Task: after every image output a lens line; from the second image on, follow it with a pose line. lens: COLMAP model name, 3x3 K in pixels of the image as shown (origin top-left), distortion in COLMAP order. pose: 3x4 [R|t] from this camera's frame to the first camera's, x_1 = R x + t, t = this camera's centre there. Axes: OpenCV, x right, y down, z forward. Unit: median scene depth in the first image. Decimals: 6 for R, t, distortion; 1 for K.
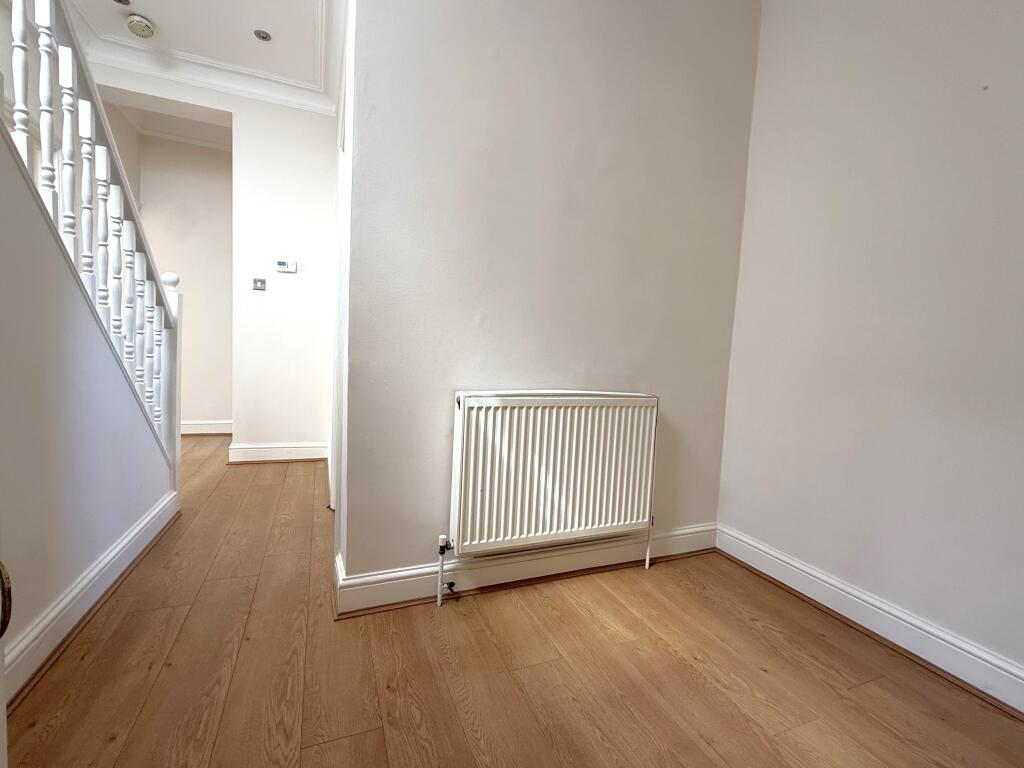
lens RADIAL K [[454.1, 0, 512.5], [0, 454.1, 381.8], [0, 0, 1]] dist [-0.001760, 0.000181]
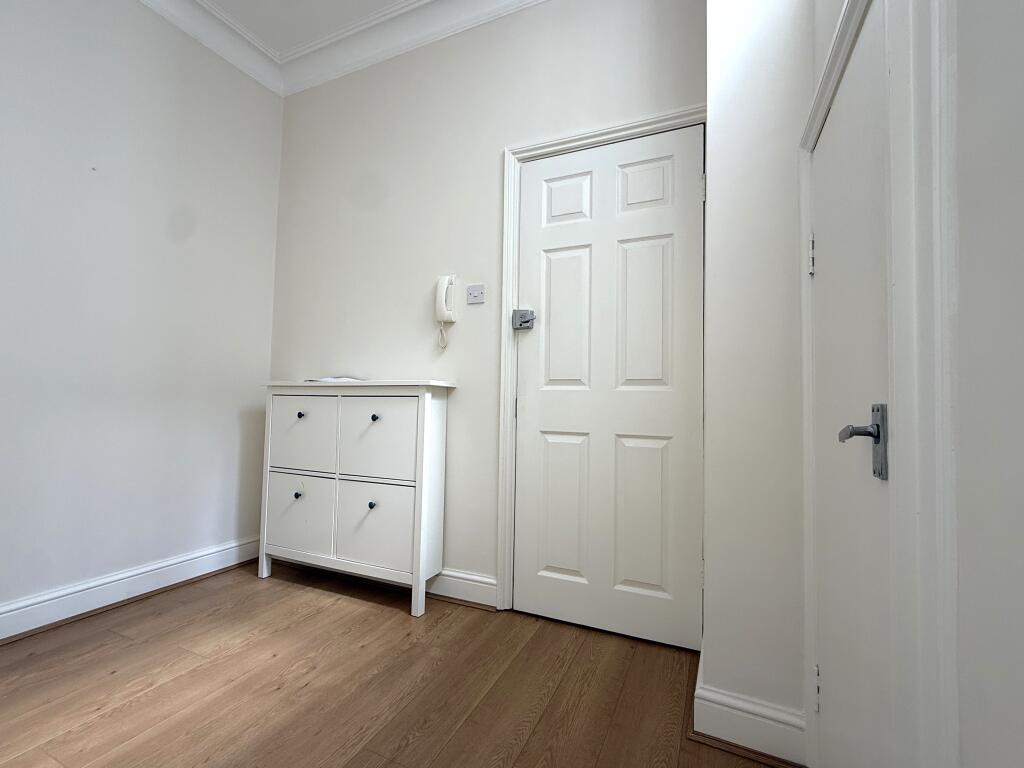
lens RADIAL K [[454.1, 0, 511.3], [0, 454.1, 382.2], [0, 0, 1]] dist [-0.001760, 0.000181]
pose [[-0.678885, -0.039363, 0.733189, -0.829420], [-0.004845, 0.998780, 0.049136, -0.088747], [-0.734229, 0.029805, -0.678248, 1.048316]]
